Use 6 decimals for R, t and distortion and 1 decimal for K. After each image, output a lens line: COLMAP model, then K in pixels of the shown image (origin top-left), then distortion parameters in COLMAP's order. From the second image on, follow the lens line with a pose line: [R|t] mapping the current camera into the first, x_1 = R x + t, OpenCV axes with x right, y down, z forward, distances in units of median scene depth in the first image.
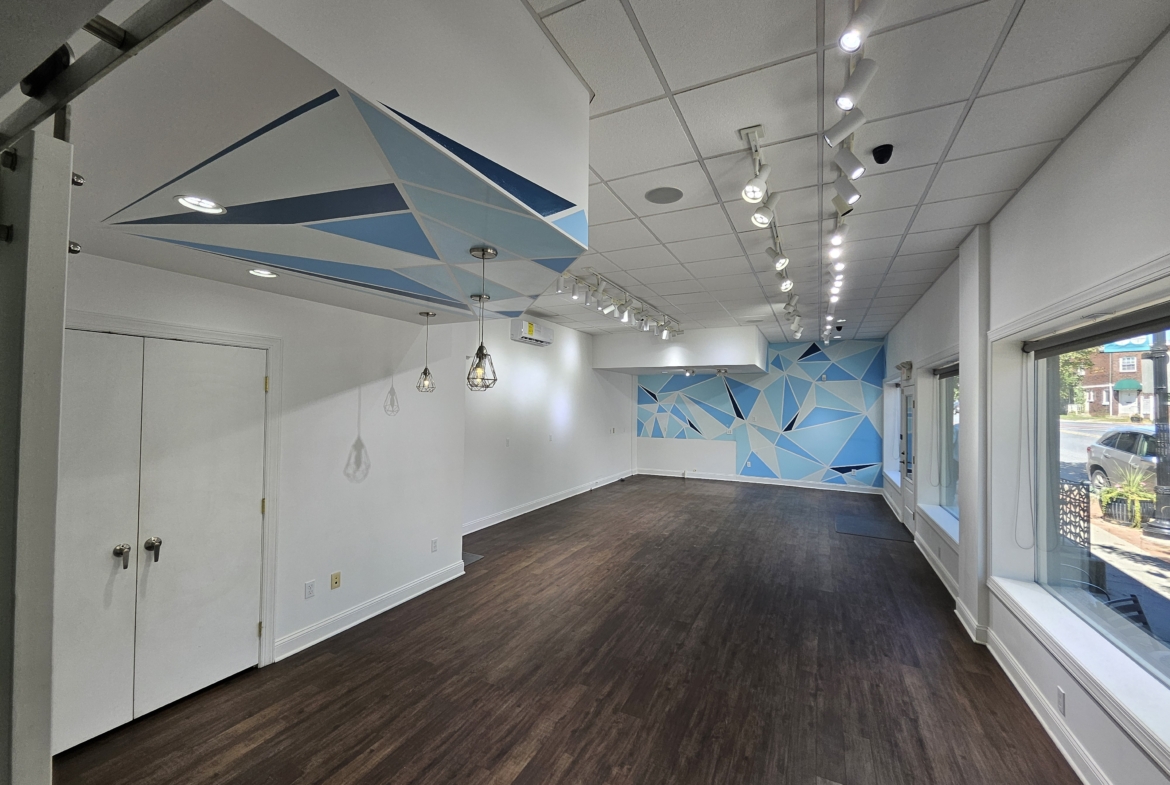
lens RADIAL K [[463.0, 0, 585.0], [0, 463.0, 392.5], [0, 0, 1]] dist [0.011806, -0.000069]
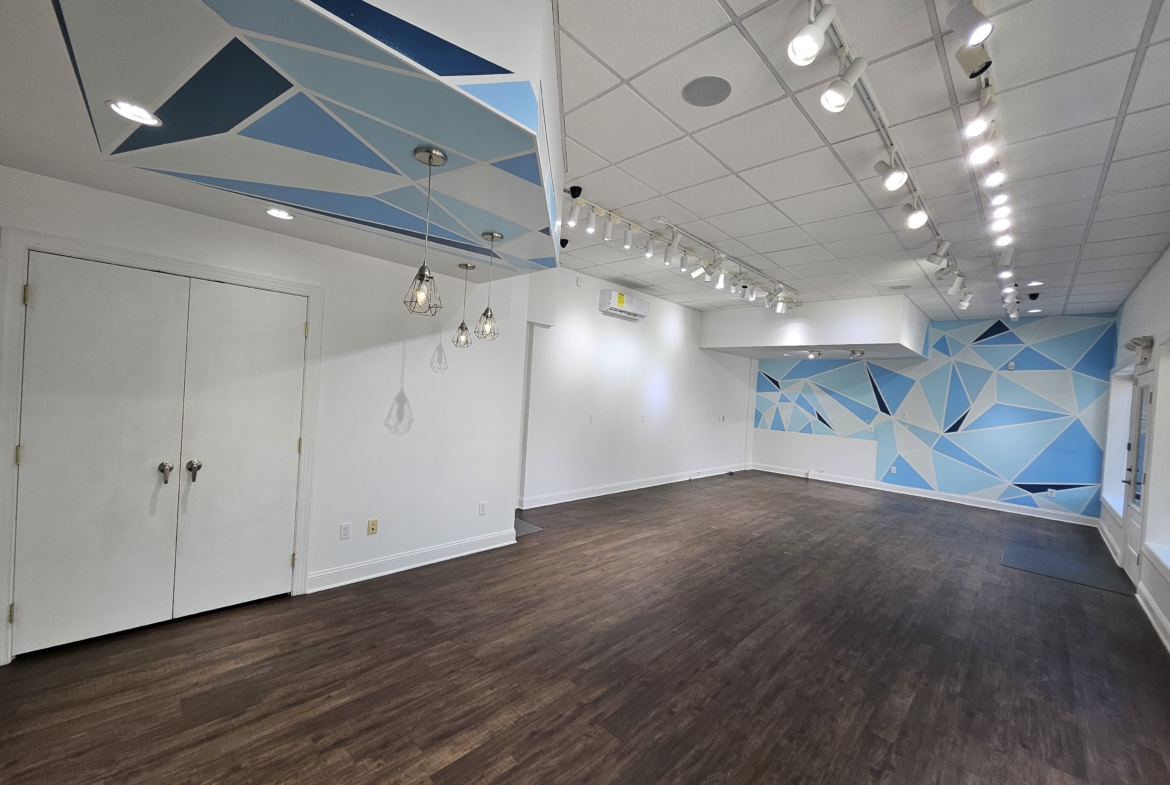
lens RADIAL K [[463.0, 0, 585.0], [0, 463.0, 392.5], [0, 0, 1]] dist [0.011806, -0.000069]
pose [[0.954452, 0.047675, -0.294530, 0.178110], [-0.042310, 0.998803, 0.024565, 0.054545], [0.295349, -0.010985, 0.955326, 0.142956]]
